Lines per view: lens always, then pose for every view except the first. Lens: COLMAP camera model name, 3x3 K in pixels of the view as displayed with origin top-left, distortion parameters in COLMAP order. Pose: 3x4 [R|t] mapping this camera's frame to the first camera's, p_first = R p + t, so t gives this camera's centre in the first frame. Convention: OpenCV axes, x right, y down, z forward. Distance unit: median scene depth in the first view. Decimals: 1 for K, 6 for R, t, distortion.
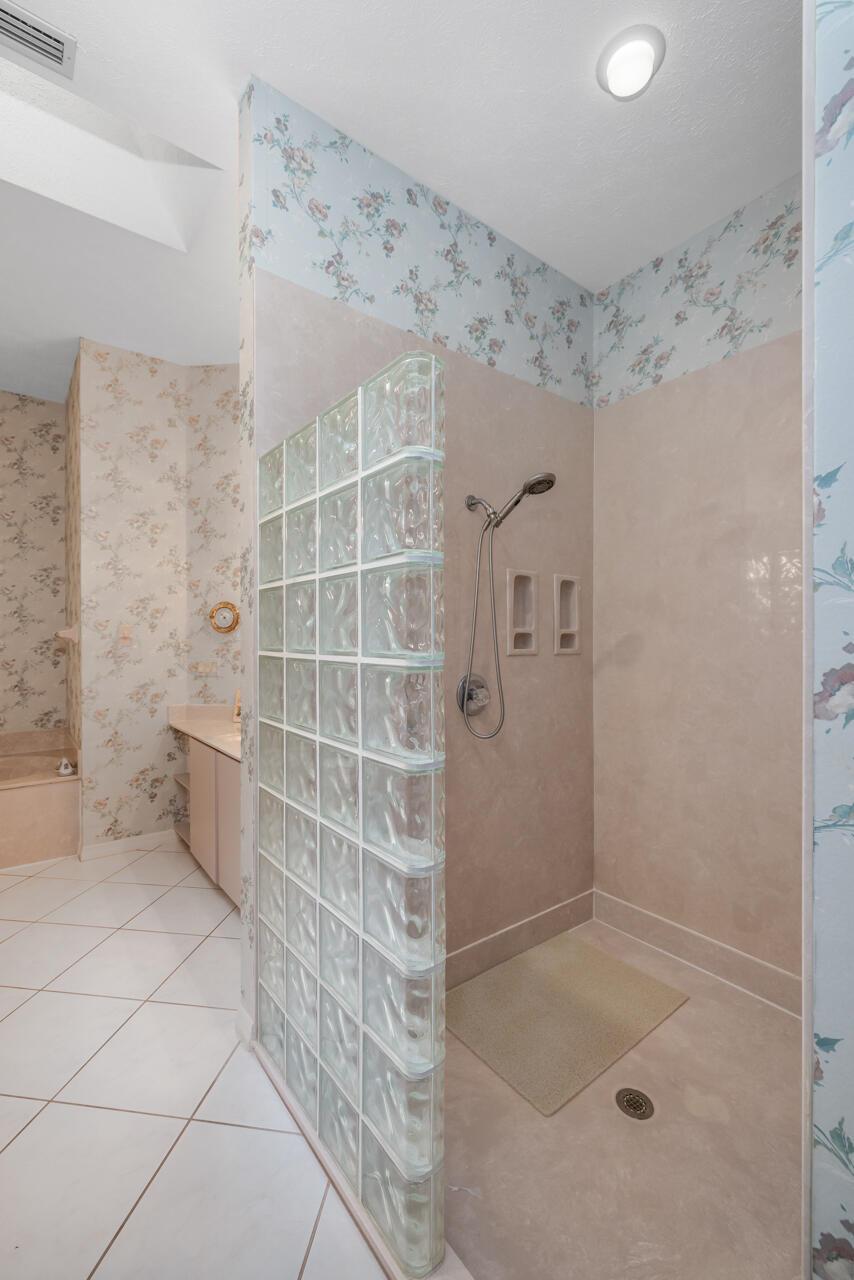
lens RADIAL K [[544.1, 0, 422.6], [0, 544.1, 641.0], [0, 0, 1]] dist [0.000353, 0.000349]
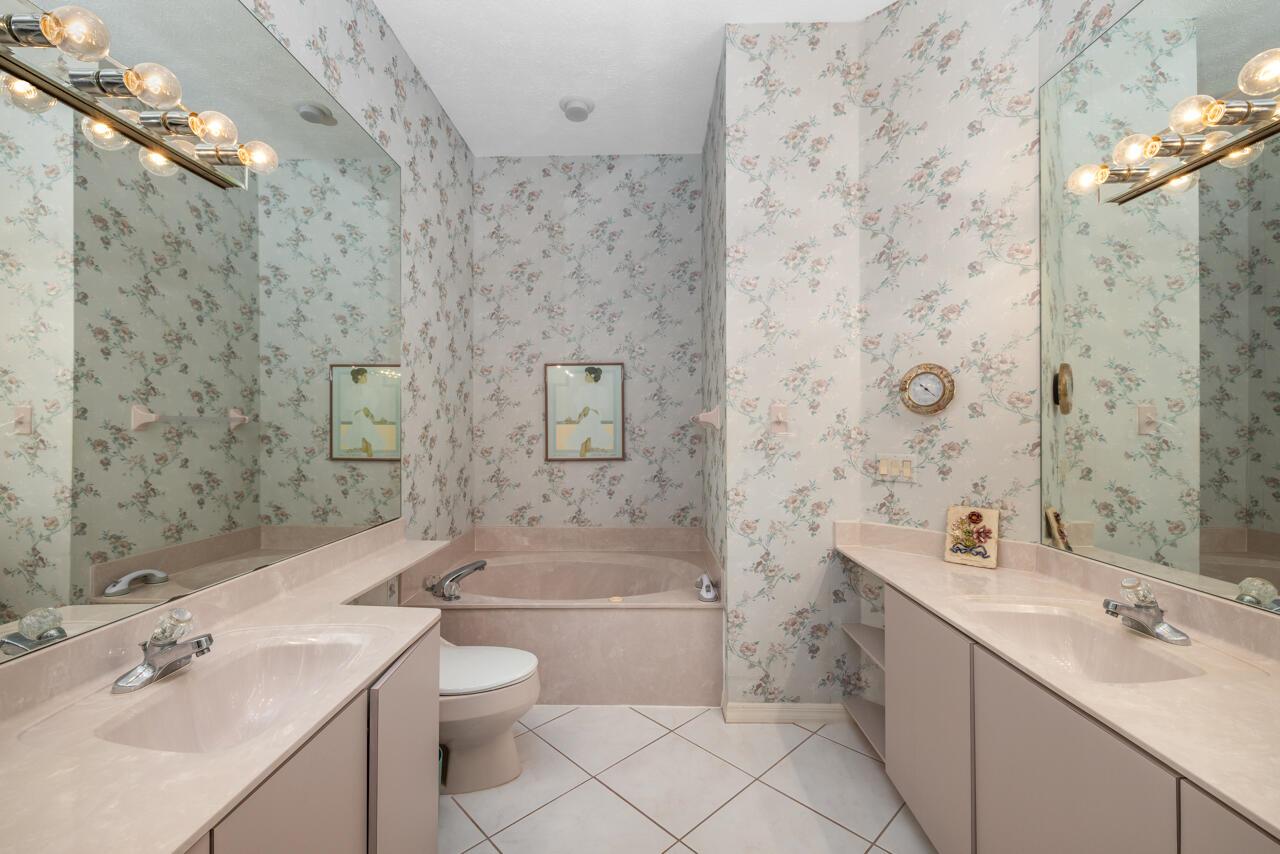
lens RADIAL K [[544.1, 0, 642.5], [0, 544.1, 414.2], [0, 0, 1]] dist [0.000353, 0.000349]
pose [[0.788491, -0.012434, -0.614921, -0.238880], [-0.002524, 0.999722, -0.023450, 0.000909], [0.615041, 0.020042, 0.788240, 0.313545]]
